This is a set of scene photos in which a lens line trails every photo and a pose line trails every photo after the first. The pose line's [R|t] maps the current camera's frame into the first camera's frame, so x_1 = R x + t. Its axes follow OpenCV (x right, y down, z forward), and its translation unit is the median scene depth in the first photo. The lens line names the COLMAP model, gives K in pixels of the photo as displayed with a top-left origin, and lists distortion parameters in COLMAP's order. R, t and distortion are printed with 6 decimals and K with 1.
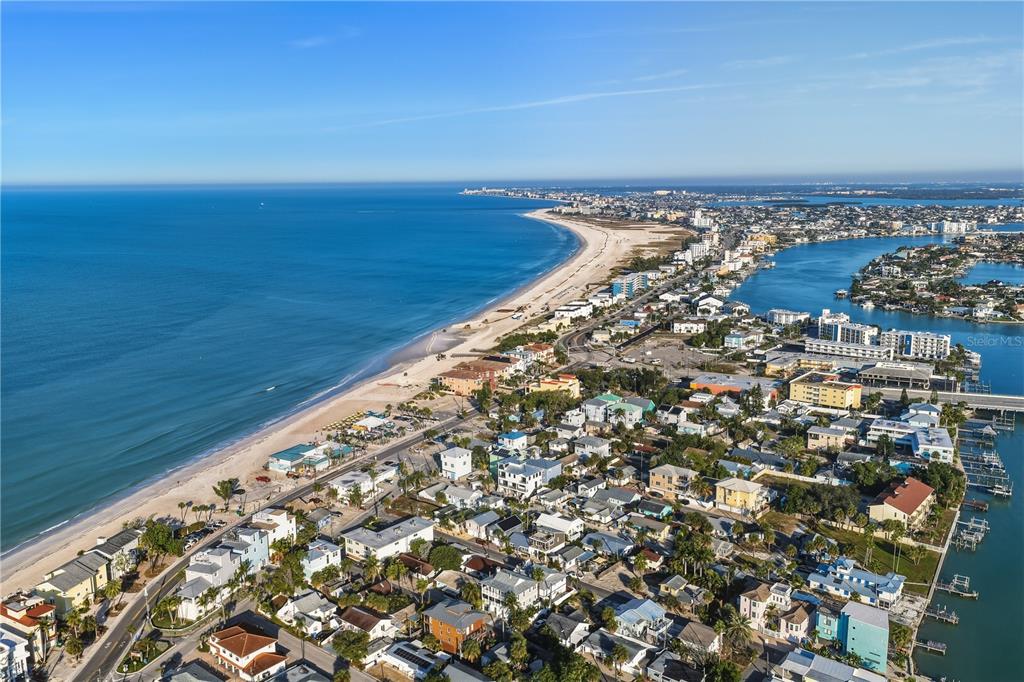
lens RADIAL K [[844.9, 0, 512.0], [0, 844.9, 341.0], [0, 0, 1]] dist [-0.006855, 0.014040]
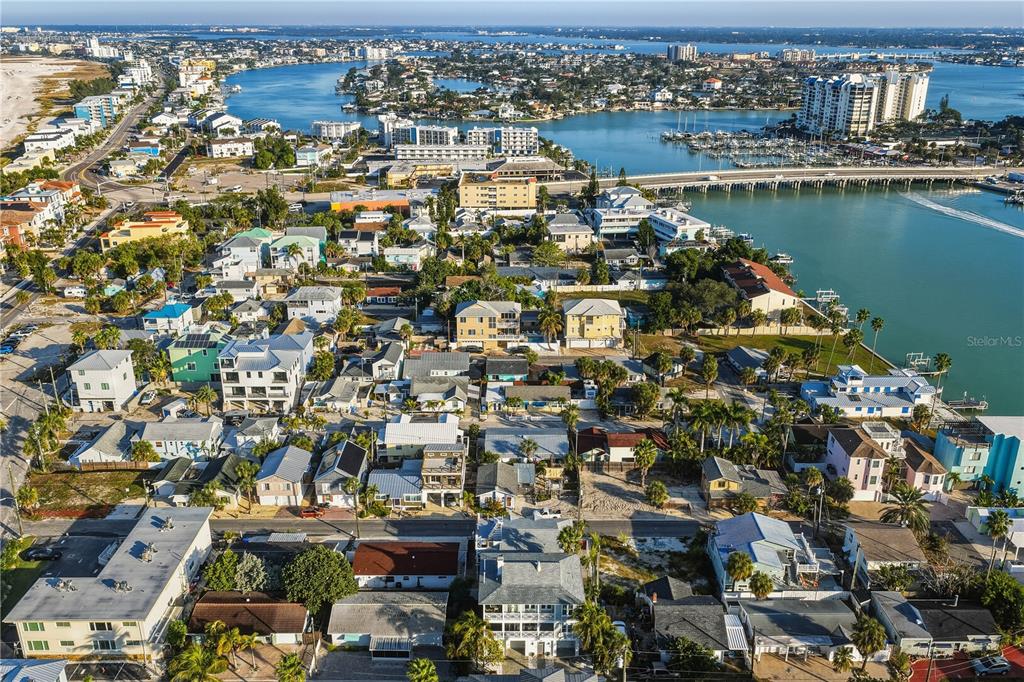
lens RADIAL K [[844.9, 0, 512.0], [0, 844.9, 341.0], [0, 0, 1]] dist [-0.006855, 0.014040]
pose [[0.769108, -0.214504, 0.602047, -0.188773], [0.108047, 0.972076, 0.208313, 0.043215], [-0.629920, -0.095166, 0.770808, 0.472838]]
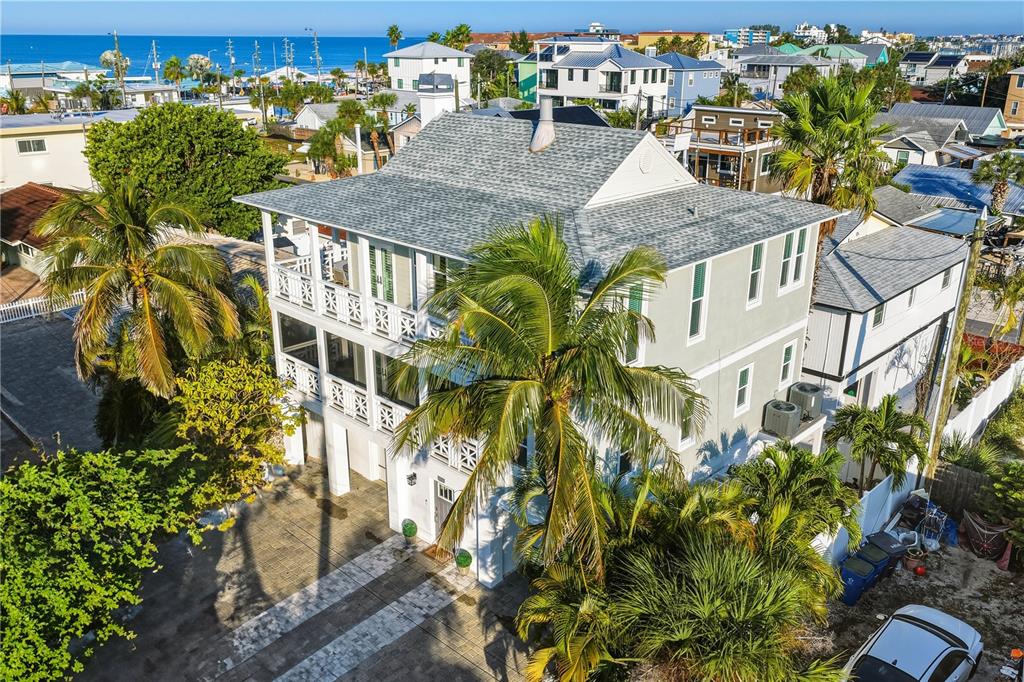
lens RADIAL K [[844.9, 0, 512.0], [0, 844.9, 341.0], [0, 0, 1]] dist [-0.006855, 0.014040]
pose [[0.996759, 0.042389, -0.068369, 0.001375], [-0.030787, 0.986210, 0.162611, 0.204110], [0.074319, -0.159979, 0.984319, 0.644592]]
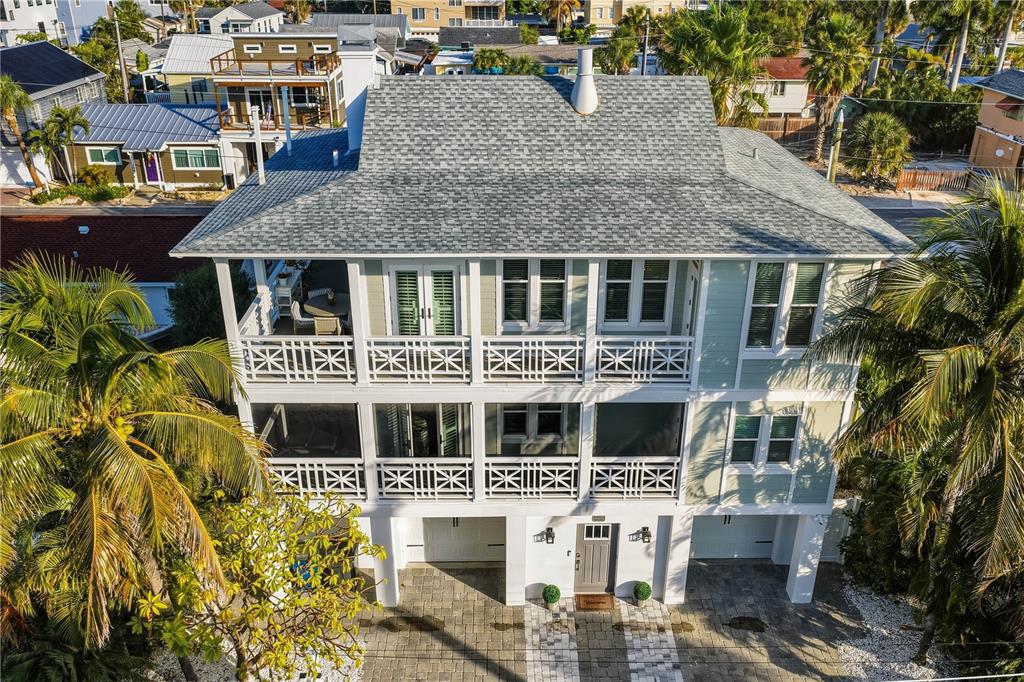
lens RADIAL K [[844.9, 0, 512.0], [0, 844.9, 341.0], [0, 0, 1]] dist [-0.006855, 0.014040]
pose [[0.762880, -0.262765, 0.590735, -0.042077], [0.106379, 0.952249, 0.286191, 0.197992], [-0.637728, -0.155488, 0.754405, 0.670555]]
